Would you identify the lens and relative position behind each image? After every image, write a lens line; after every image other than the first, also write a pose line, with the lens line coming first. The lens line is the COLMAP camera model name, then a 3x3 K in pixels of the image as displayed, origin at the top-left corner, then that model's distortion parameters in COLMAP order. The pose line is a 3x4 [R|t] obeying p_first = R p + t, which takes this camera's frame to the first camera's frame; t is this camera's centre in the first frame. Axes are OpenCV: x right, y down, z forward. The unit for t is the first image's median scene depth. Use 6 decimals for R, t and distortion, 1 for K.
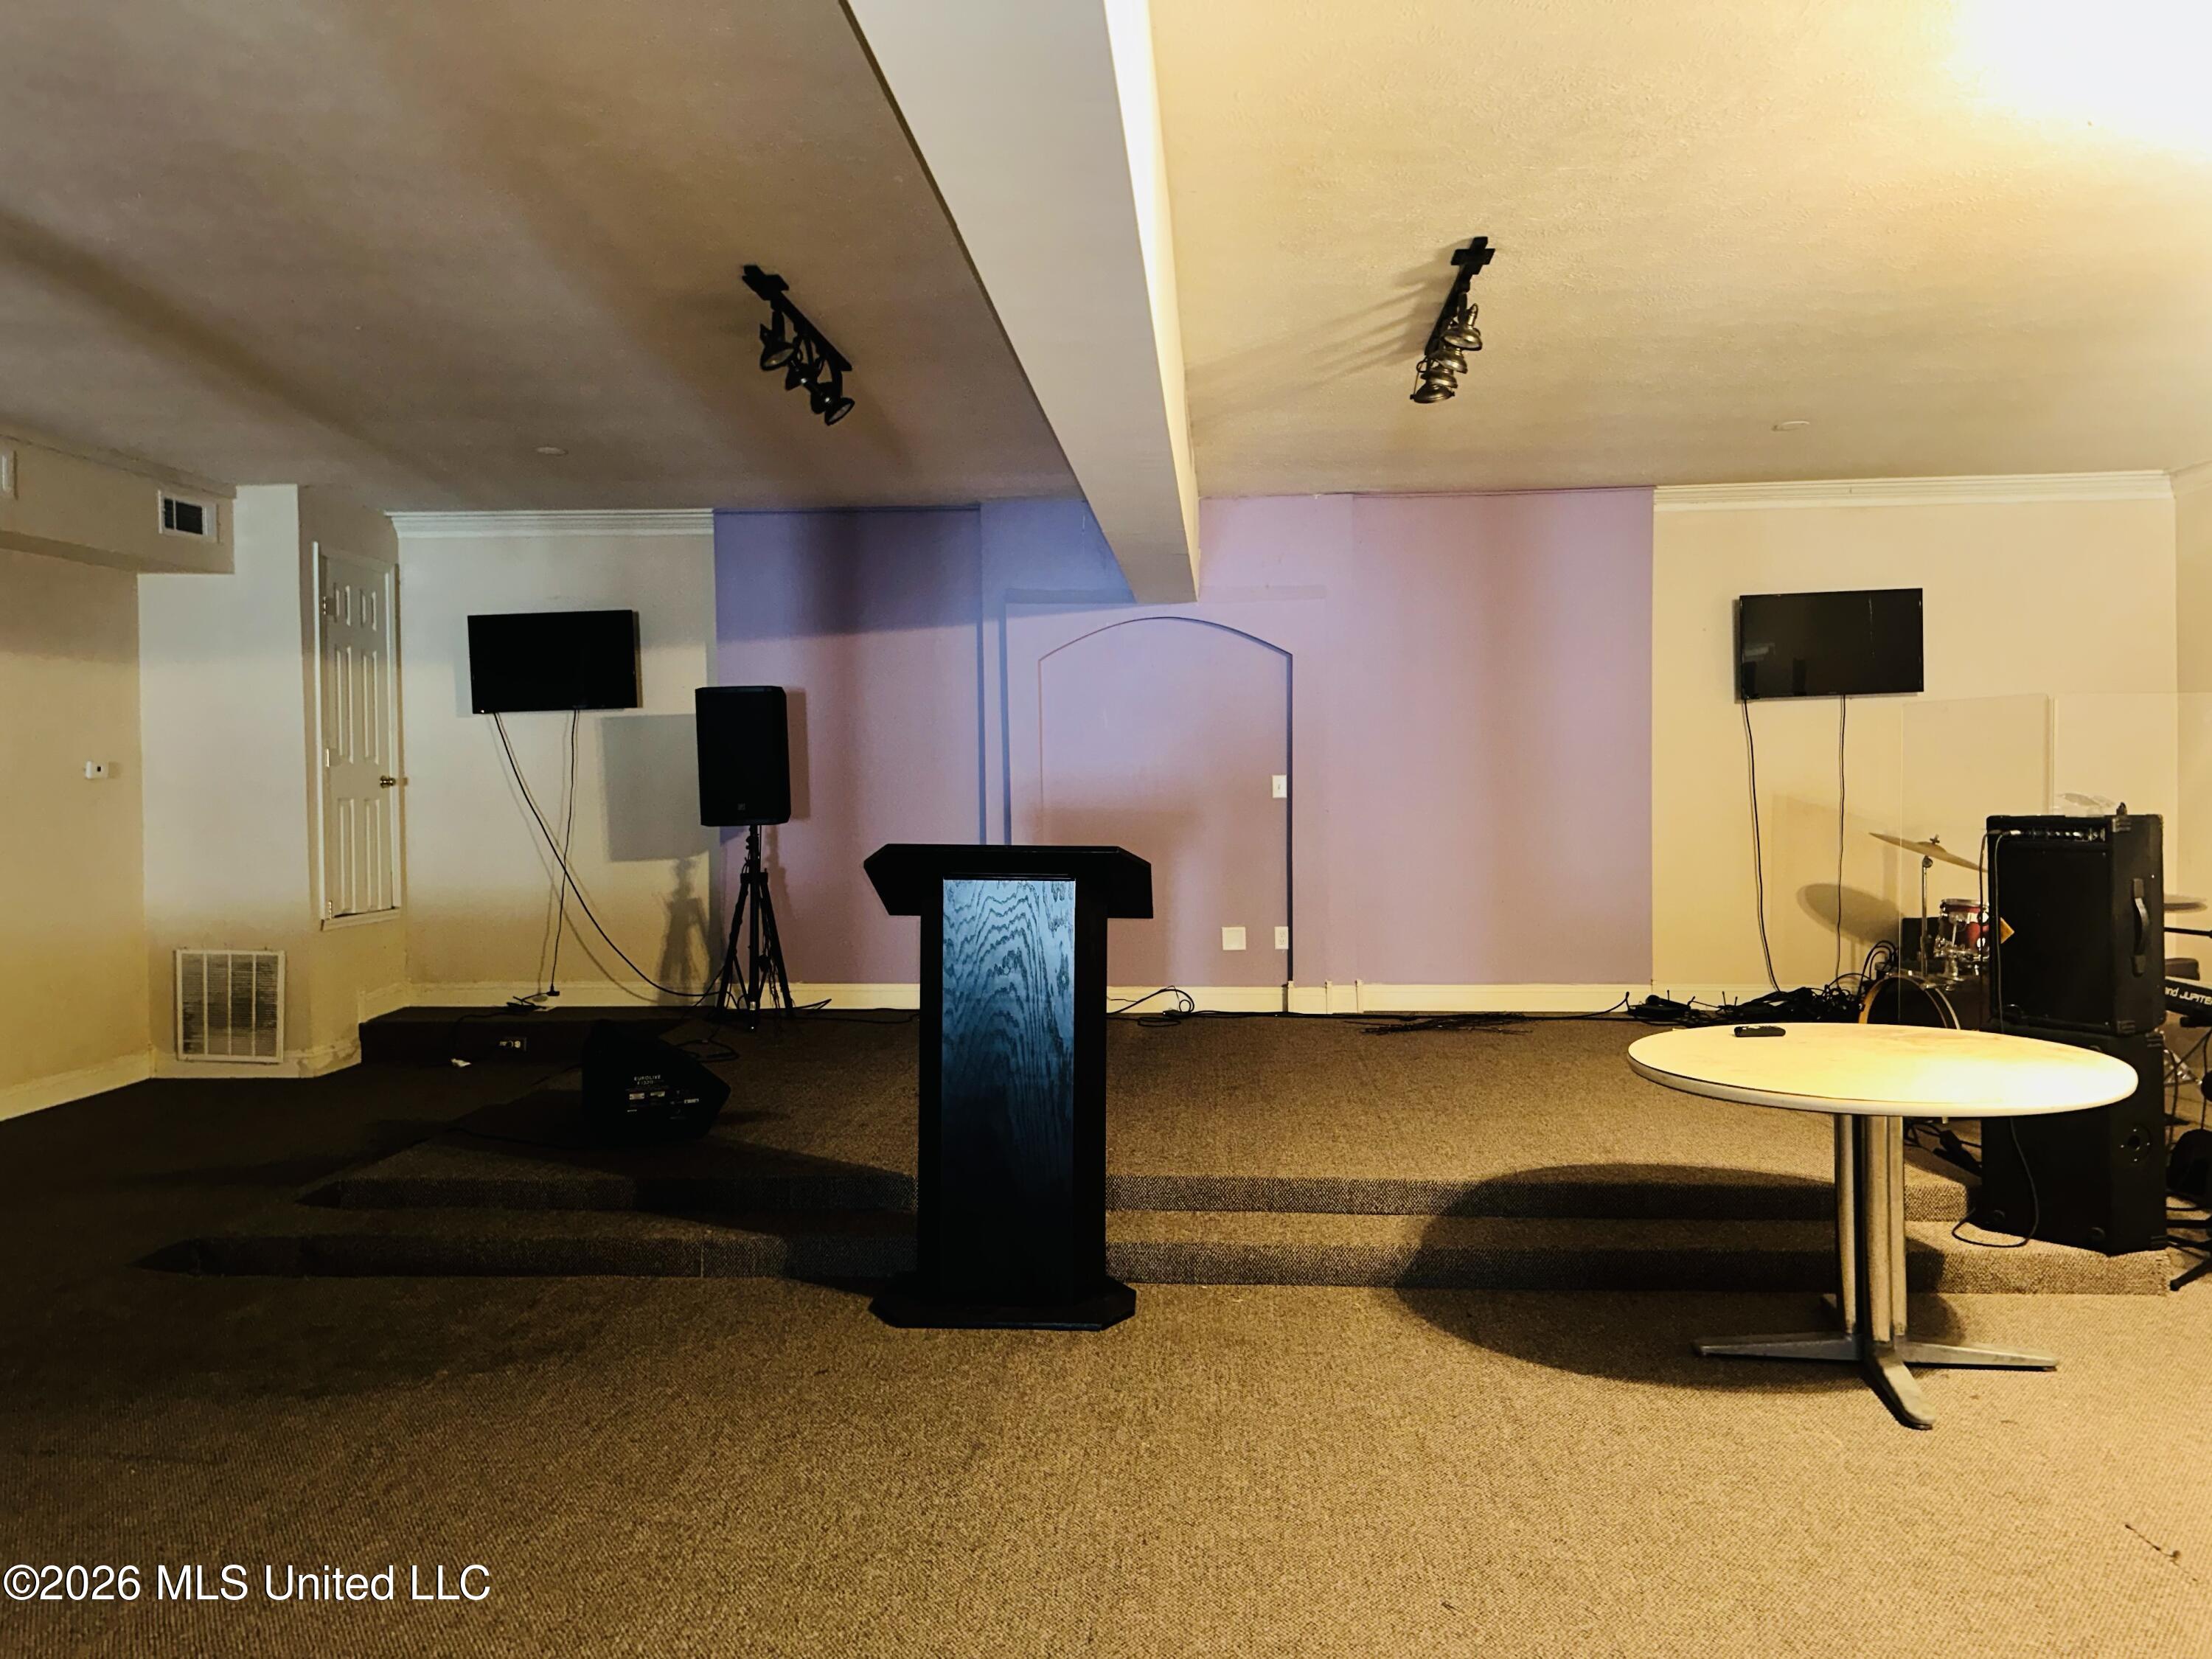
lens RADIAL K [[1558.0, 0, 1100.6], [0, 1558.0, 831.4], [0, 0, 1]] dist [-0.003560, -0.000062]
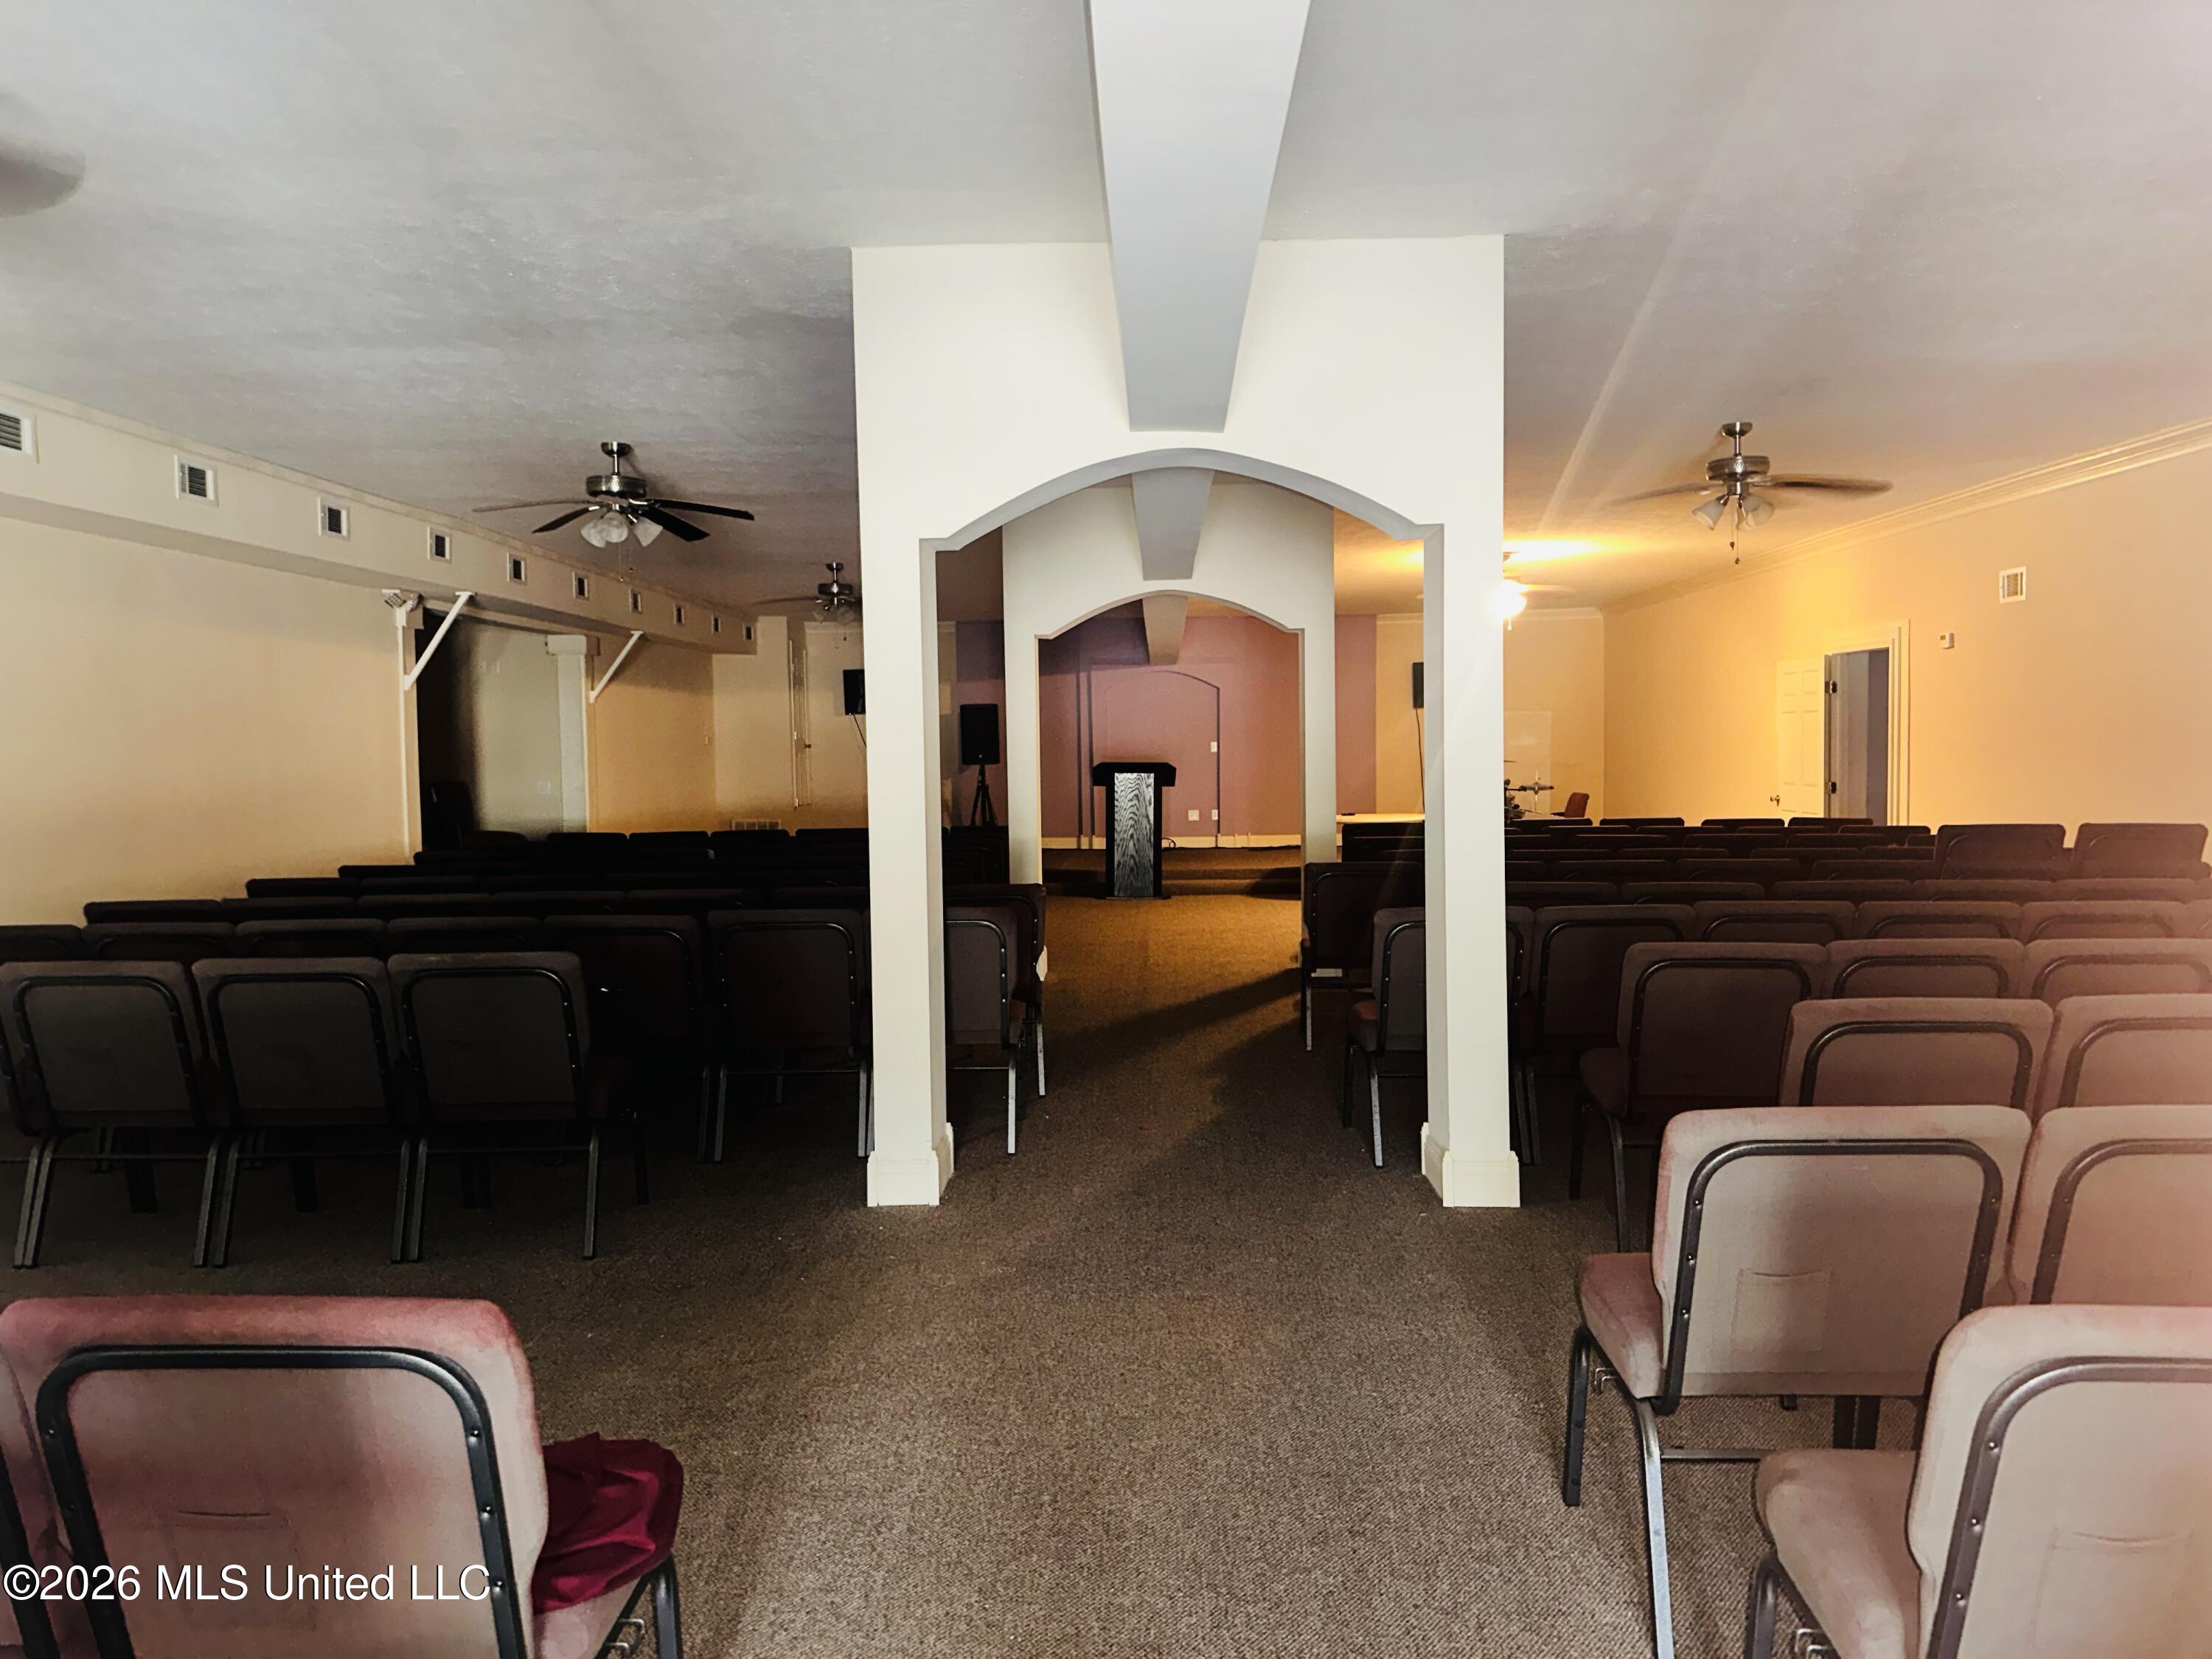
lens RADIAL K [[1558.0, 0, 1110.9], [0, 1558.0, 829.4], [0, 0, 1]] dist [-0.003560, -0.000062]
pose [[0.999361, -0.003096, 0.035622, -0.114471], [0.001928, 0.999461, 0.032764, 0.015583], [-0.035704, -0.032674, 0.998828, -1.247456]]
